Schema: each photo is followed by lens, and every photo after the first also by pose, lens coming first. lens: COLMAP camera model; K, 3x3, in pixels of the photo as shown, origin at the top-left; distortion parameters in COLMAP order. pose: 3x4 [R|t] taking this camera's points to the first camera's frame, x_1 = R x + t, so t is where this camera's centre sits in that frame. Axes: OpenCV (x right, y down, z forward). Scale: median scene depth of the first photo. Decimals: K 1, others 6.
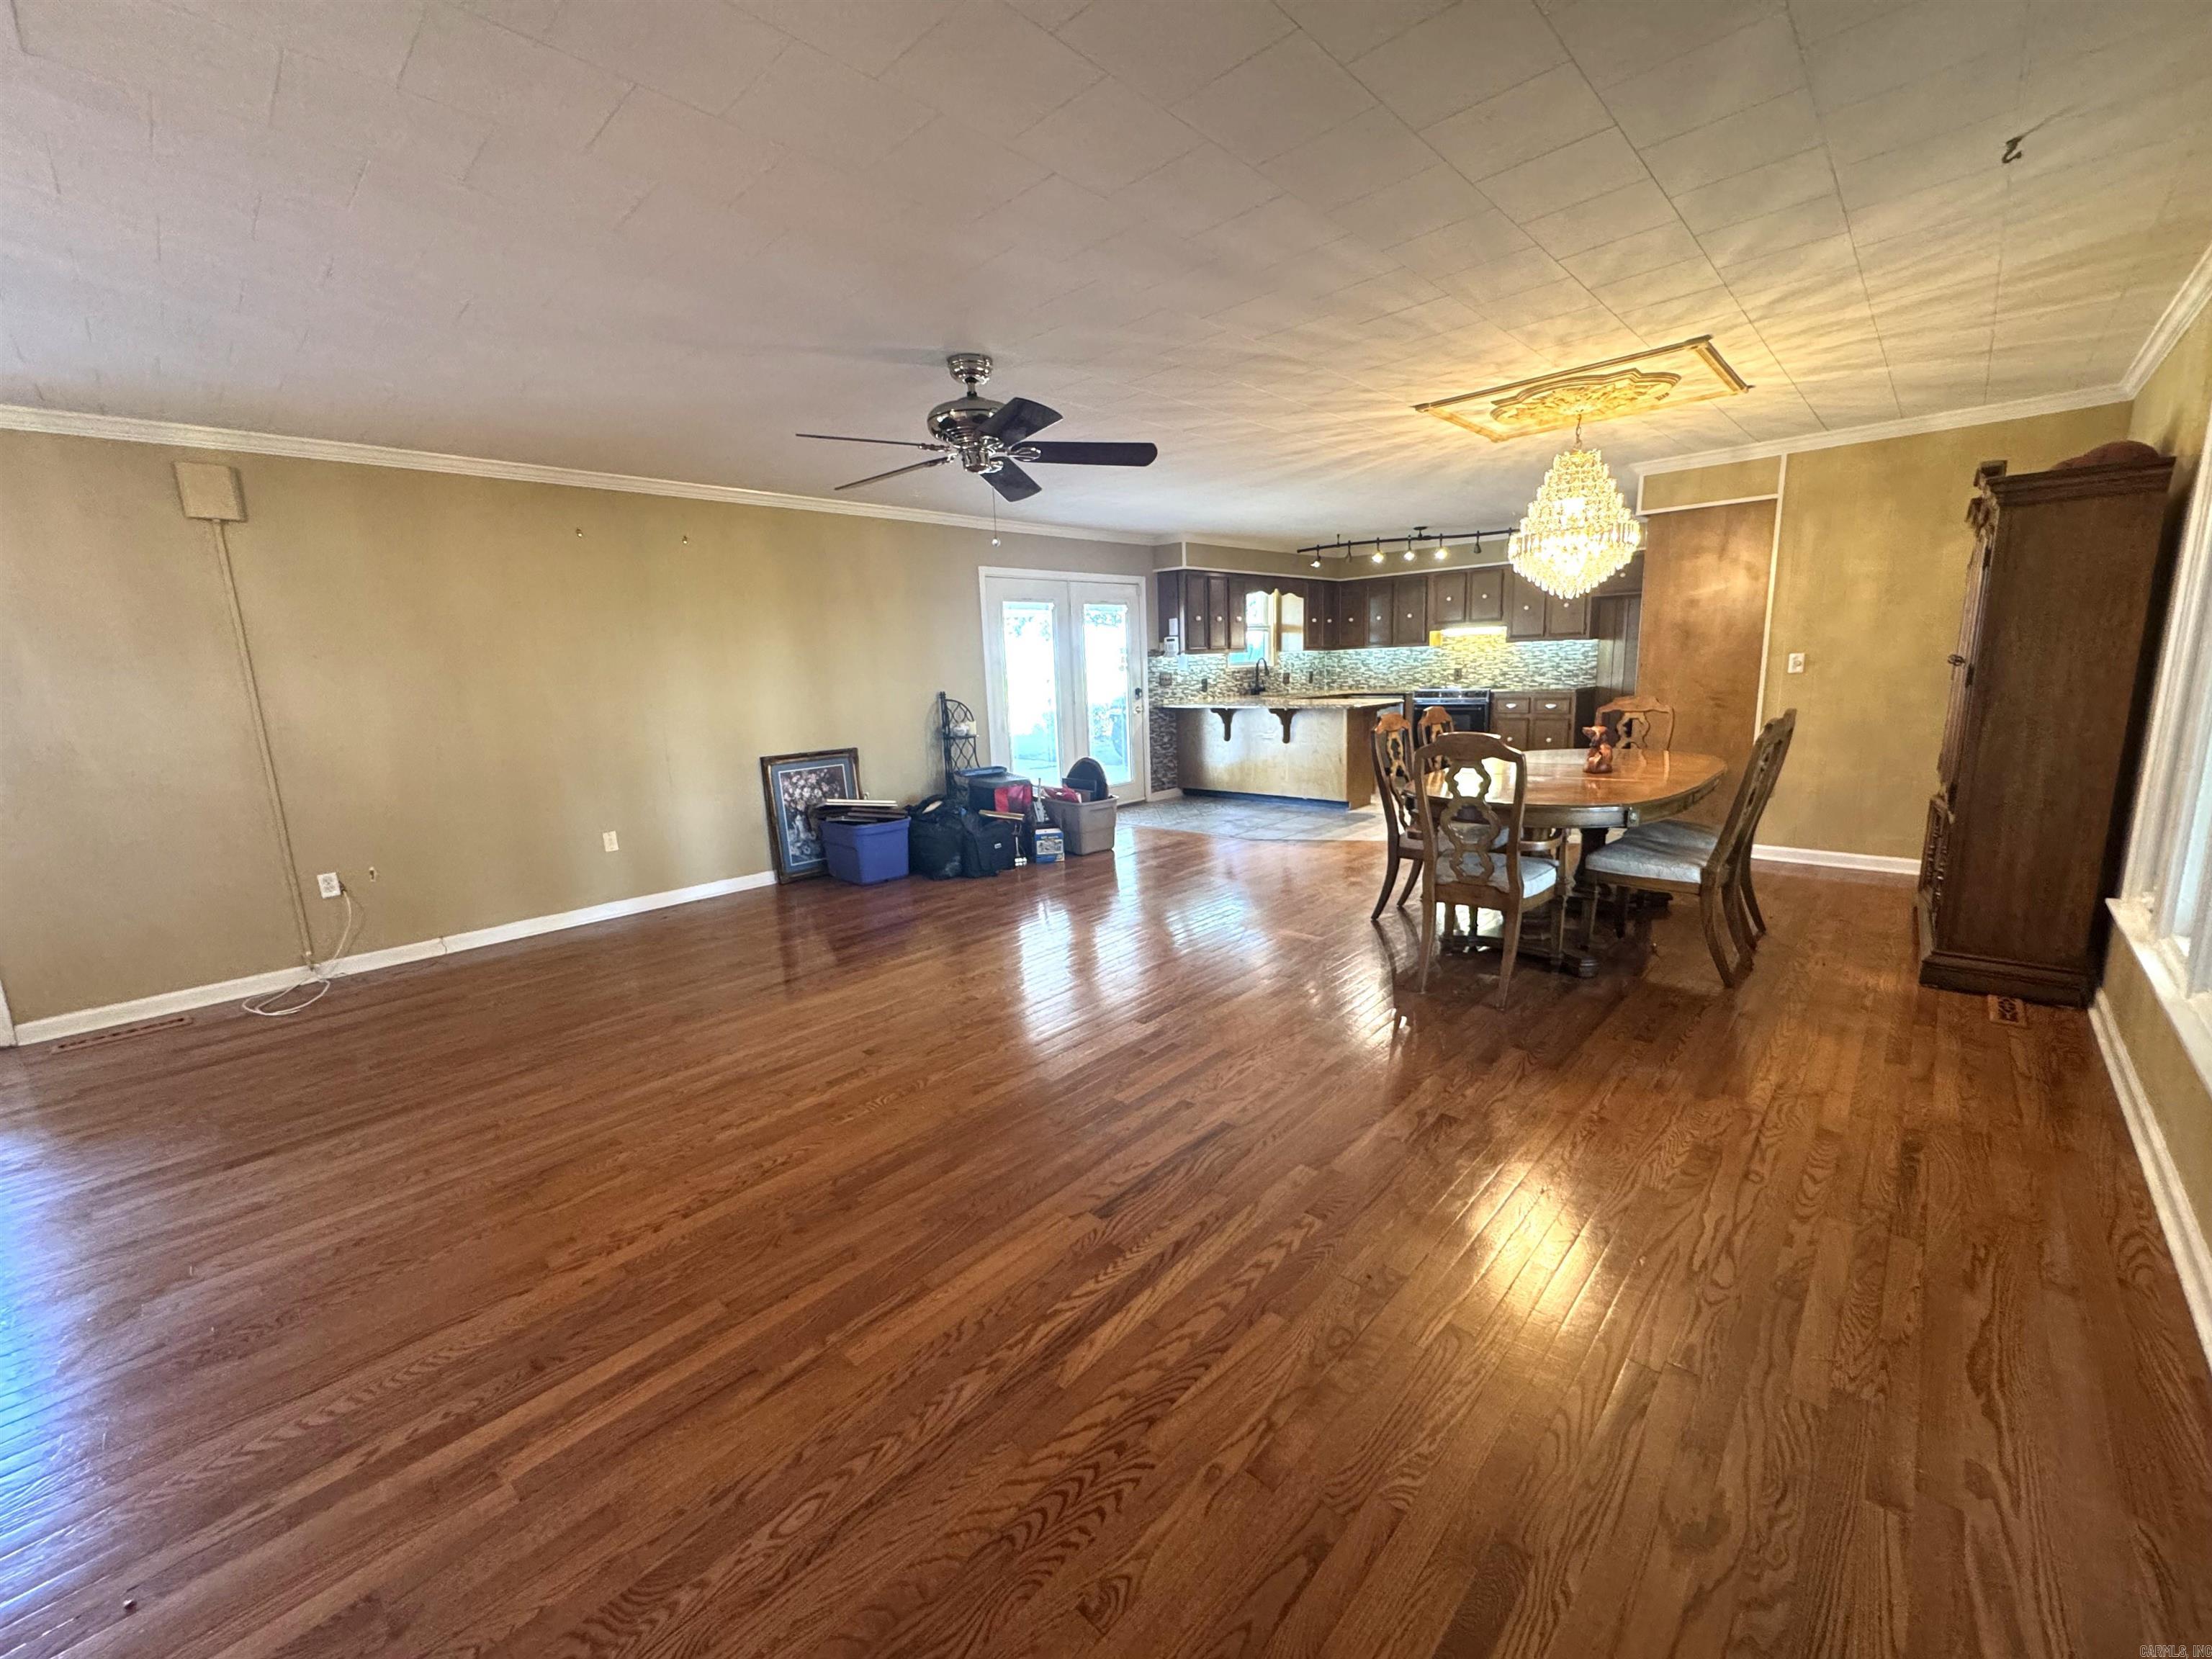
lens RADIAL K [[880.1, 0, 1106.4], [0, 880.1, 825.5], [0, 0, 1]] dist [-0.003161, 0.000553]
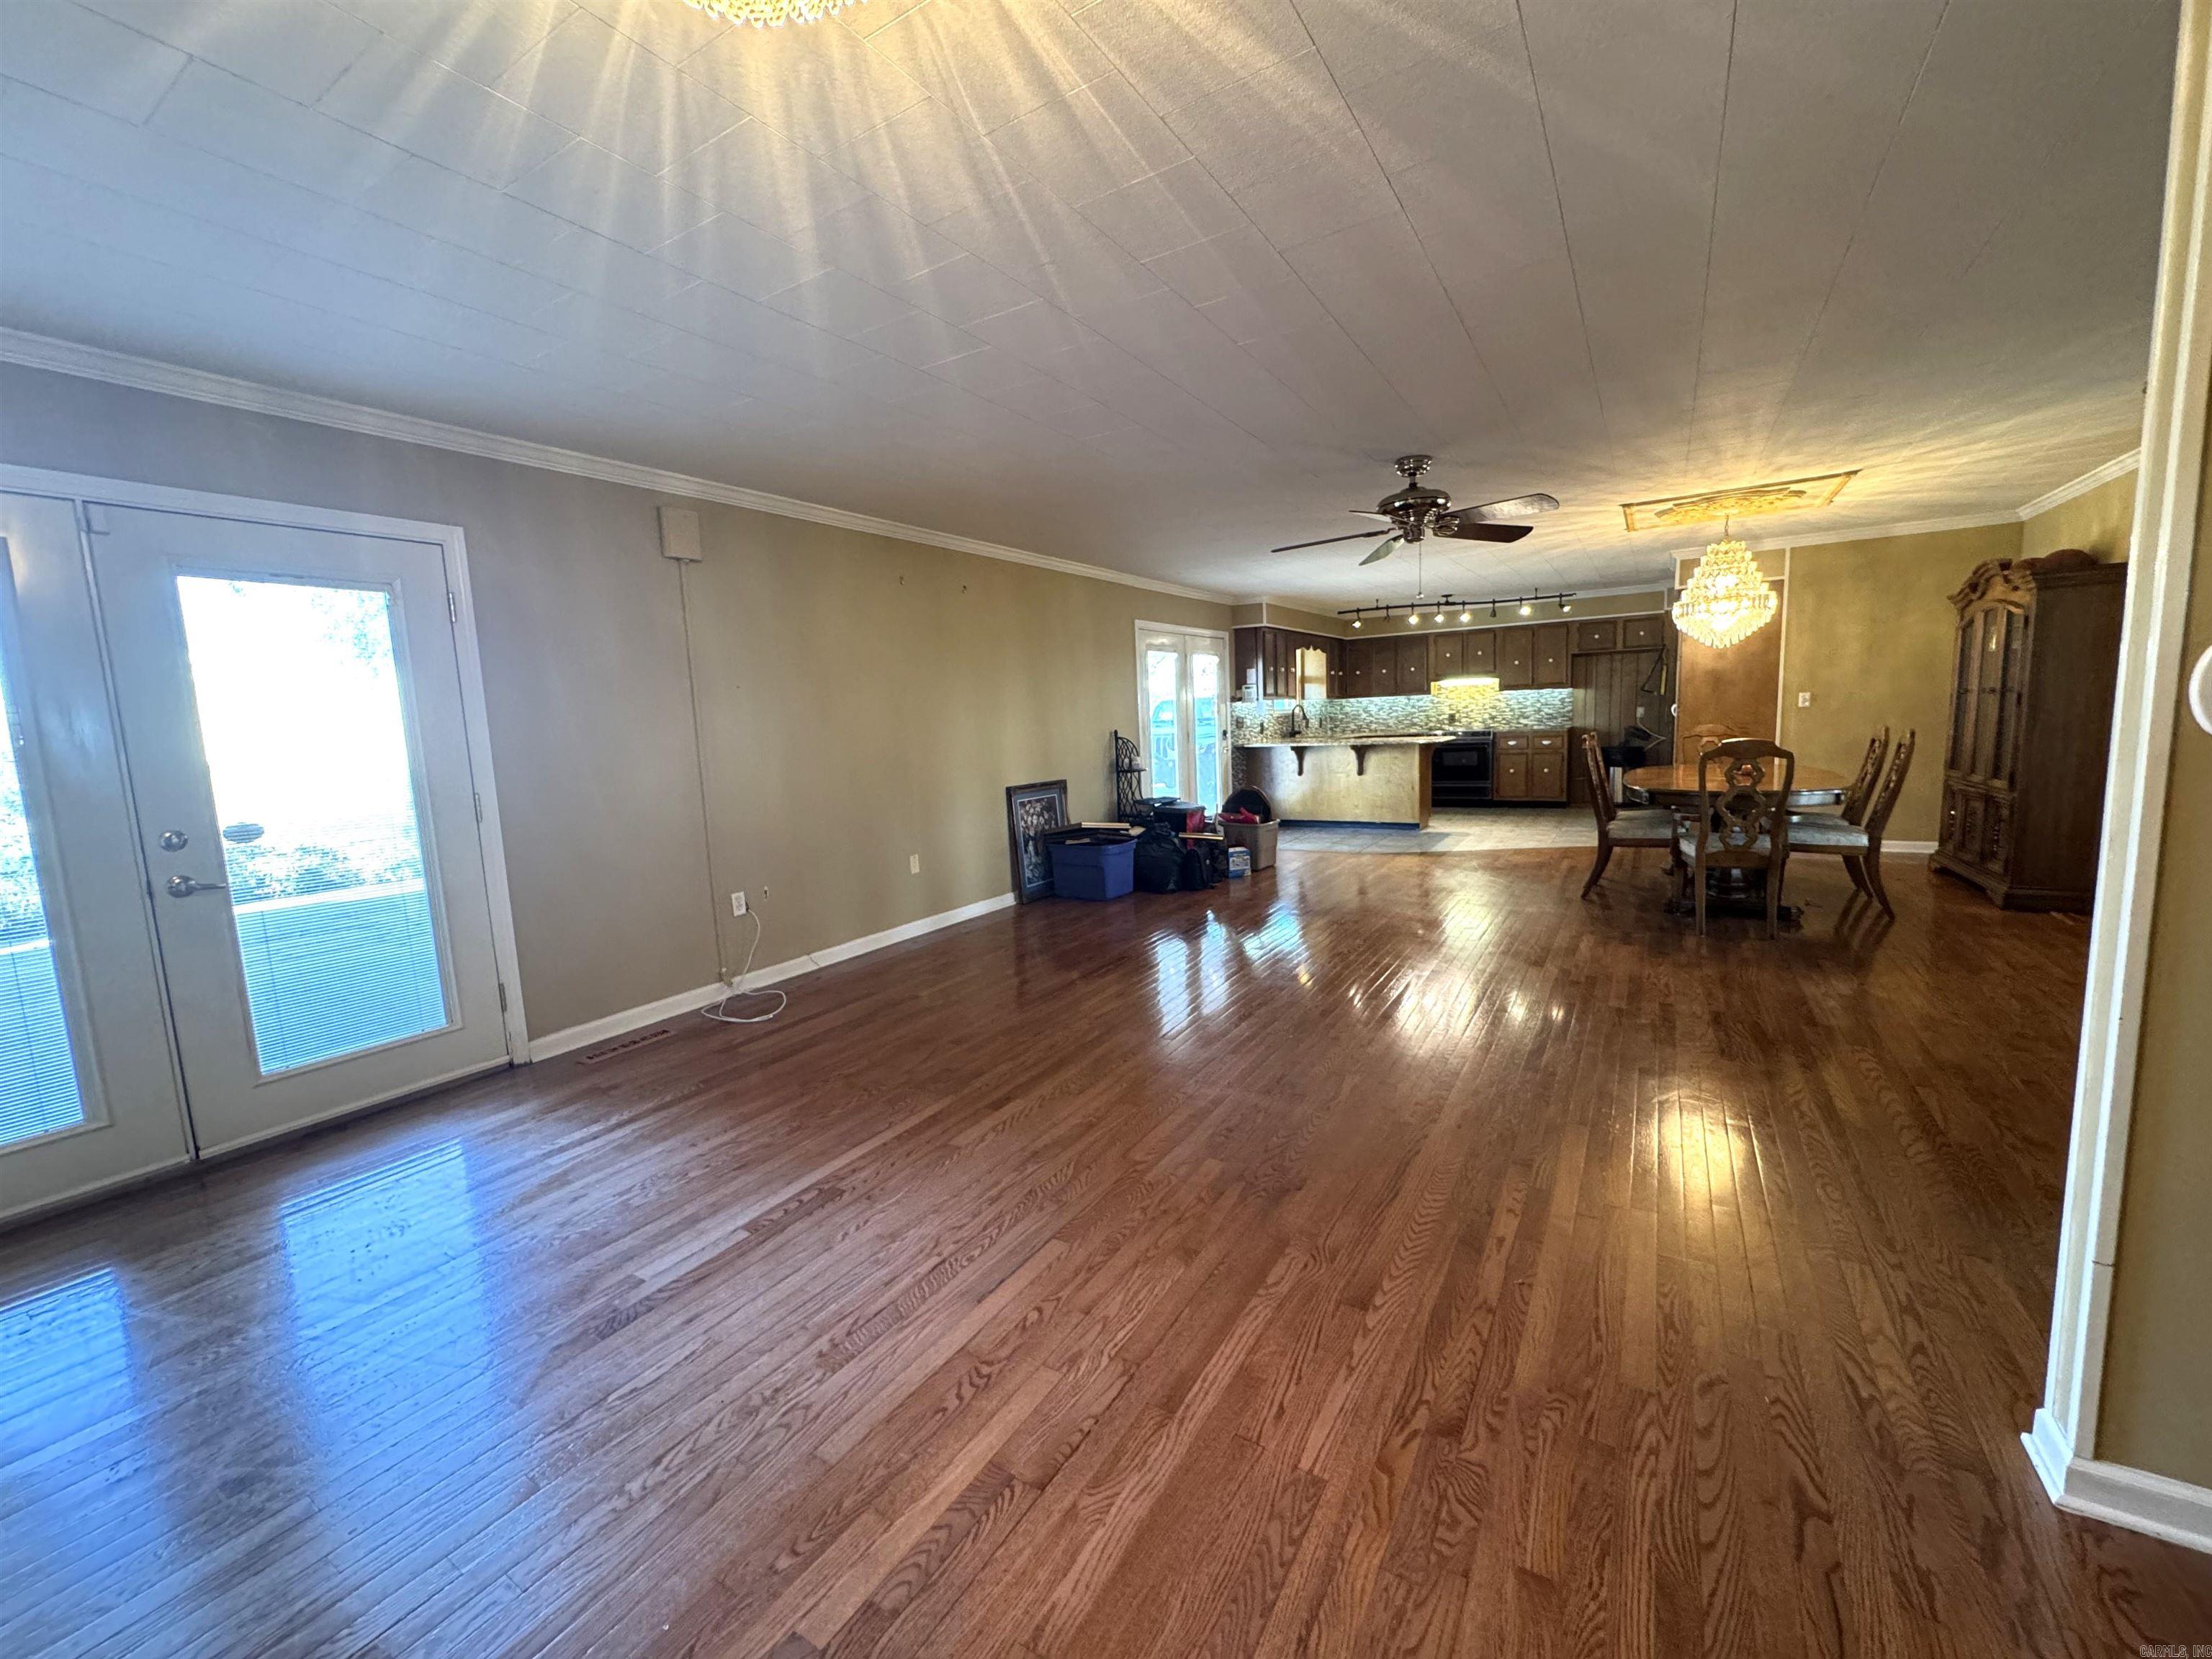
lens RADIAL K [[880.1, 0, 1106.3], [0, 880.1, 826.9], [0, 0, 1]] dist [-0.003161, 0.000553]
pose [[0.980246, -0.028373, 0.195735, -0.418295], [0.041119, 0.997268, -0.061365, 0.037271], [-0.193460, 0.068202, 0.978735, -0.075024]]
